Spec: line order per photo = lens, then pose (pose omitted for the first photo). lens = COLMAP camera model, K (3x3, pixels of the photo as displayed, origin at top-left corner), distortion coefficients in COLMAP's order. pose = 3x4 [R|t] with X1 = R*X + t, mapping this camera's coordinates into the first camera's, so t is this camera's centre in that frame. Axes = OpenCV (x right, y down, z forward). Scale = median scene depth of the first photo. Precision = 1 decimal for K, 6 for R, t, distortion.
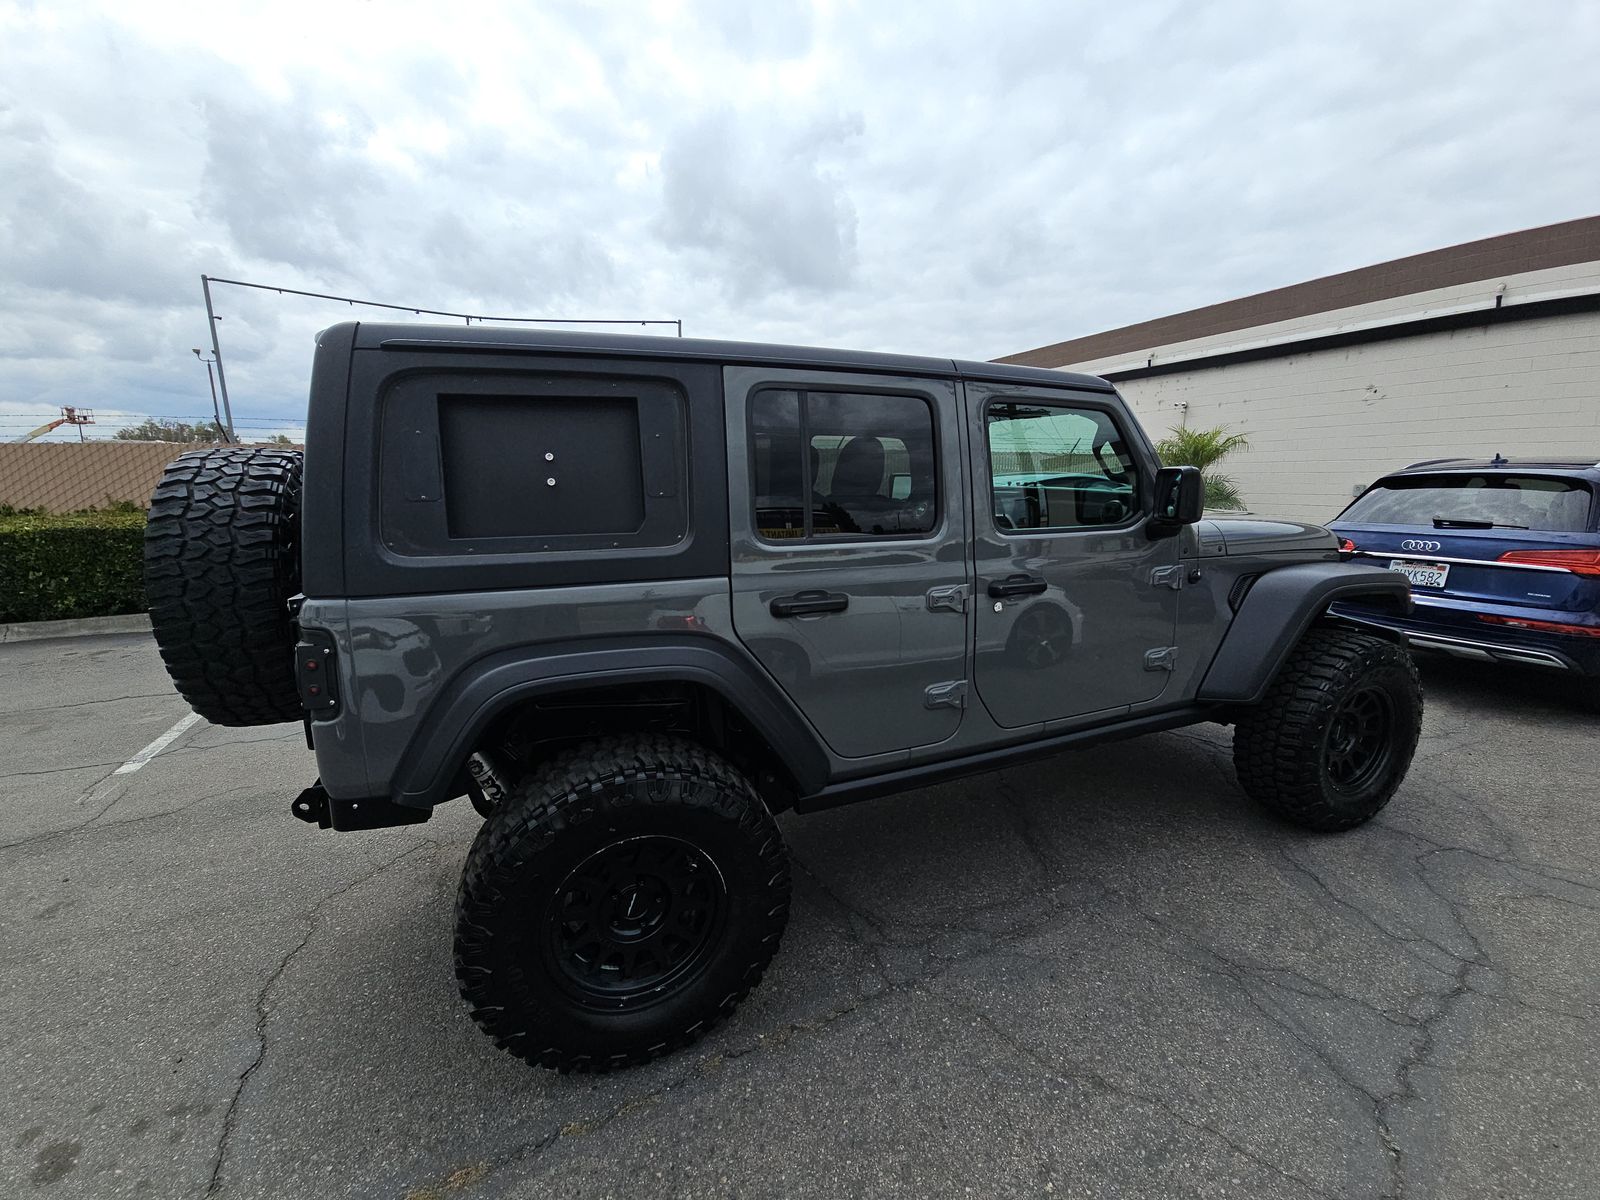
lens RADIAL K [[685.6, 0, 797.3], [0, 685.6, 604.4], [0, 0, 1]] dist [0.012433, -0.012762]
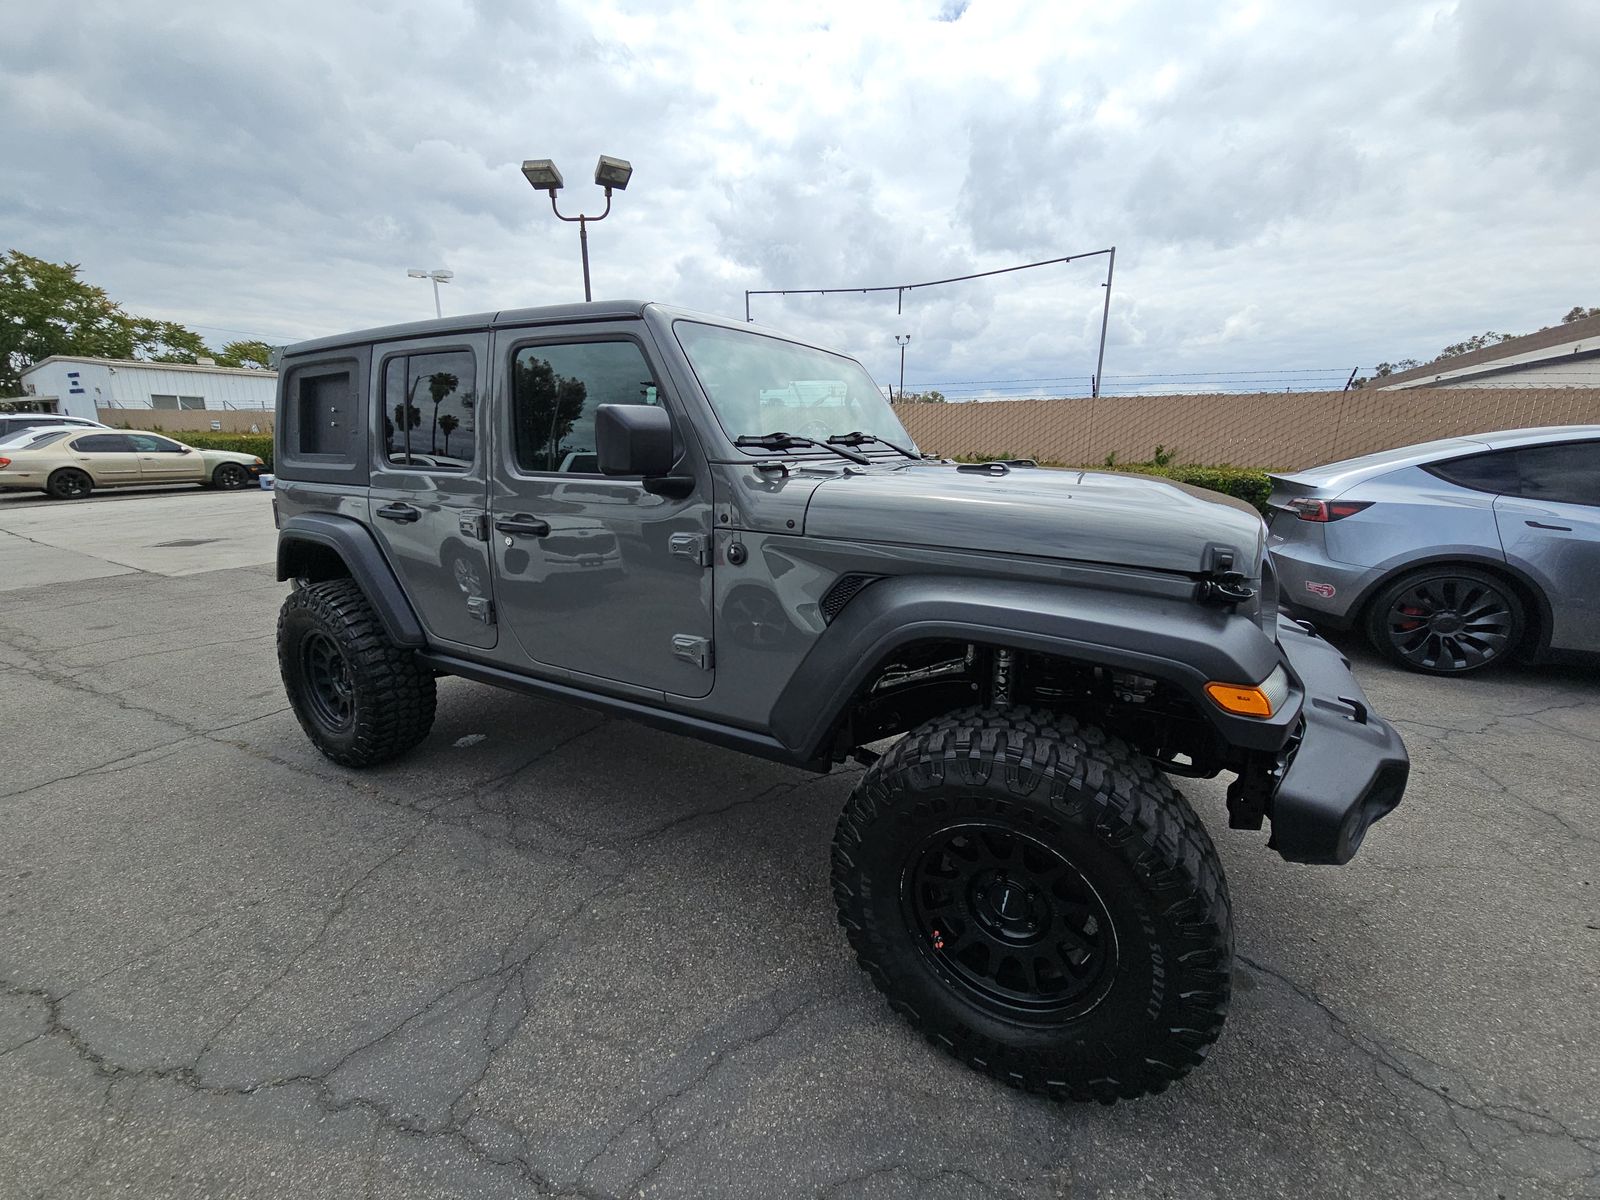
lens RADIAL K [[685.6, 0, 791.4], [0, 685.6, 607.1], [0, 0, 1]] dist [0.012433, -0.012762]
pose [[0.577205, 0.204608, -0.790550, 0.089967], [-0.158884, 0.977739, 0.137050, -0.007185], [0.800993, 0.046500, 0.596865, 0.044954]]
